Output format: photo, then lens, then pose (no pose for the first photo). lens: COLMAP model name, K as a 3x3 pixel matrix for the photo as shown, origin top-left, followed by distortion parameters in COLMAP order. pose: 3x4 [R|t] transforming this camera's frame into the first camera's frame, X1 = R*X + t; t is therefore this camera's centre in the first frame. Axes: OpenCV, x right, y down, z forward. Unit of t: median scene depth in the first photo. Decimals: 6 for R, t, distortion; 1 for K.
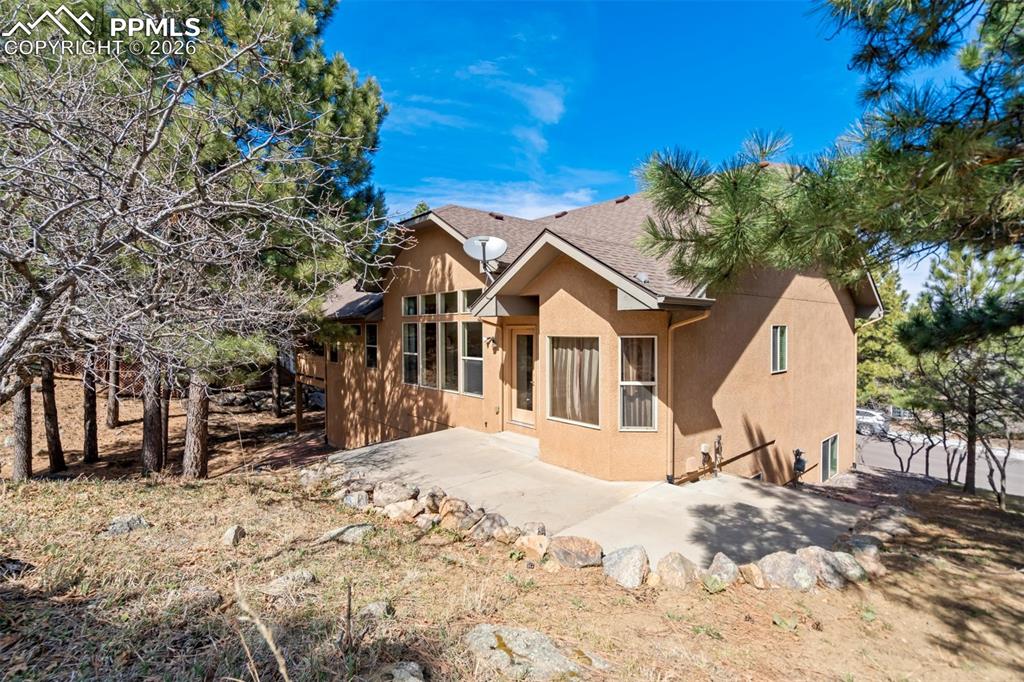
lens RADIAL K [[467.6, 0, 514.3], [0, 467.6, 329.8], [0, 0, 1]] dist [0.000878, 0.000095]
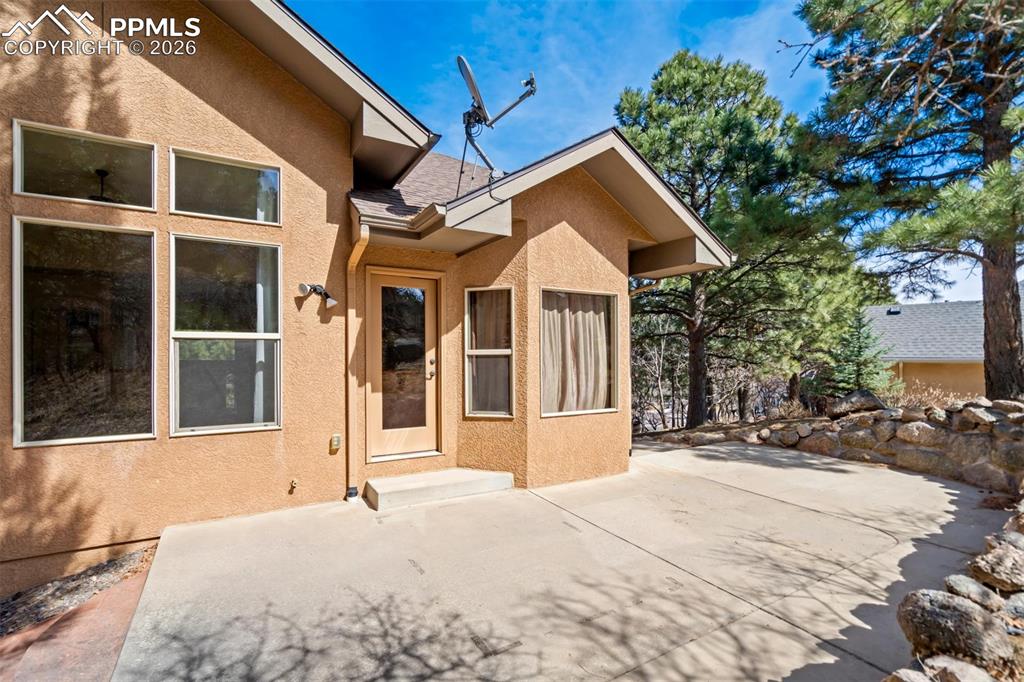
lens RADIAL K [[469.9, 0, 511.4], [0, 469.9, 354.9], [0, 0, 1]] dist [0.002277, 0.000458]
pose [[0.190648, 0.002087, 0.981656, -0.455585], [0.006714, 0.999972, -0.003430, 0.085014], [-0.981636, 0.007245, 0.190628, 0.734812]]
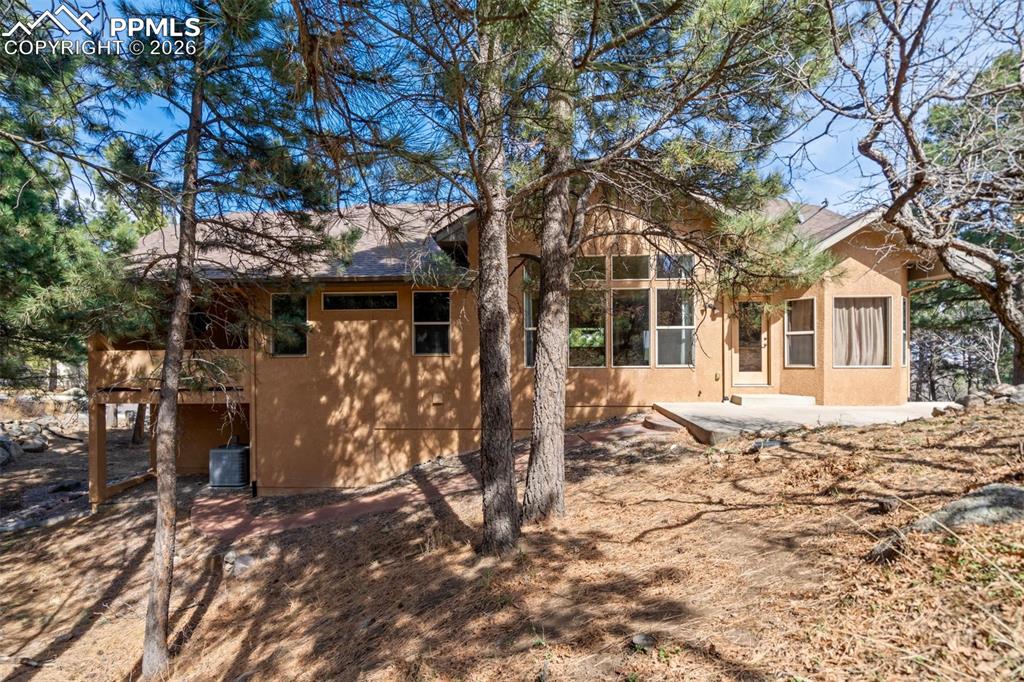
lens RADIAL K [[469.9, 0, 511.4], [0, 469.9, 354.9], [0, 0, 1]] dist [0.002277, 0.000458]
pose [[0.690604, -0.005319, 0.723213, -1.068751], [0.006220, 0.999980, 0.001416, 0.120537], [-0.723206, 0.003521, 0.690623, 0.617244]]
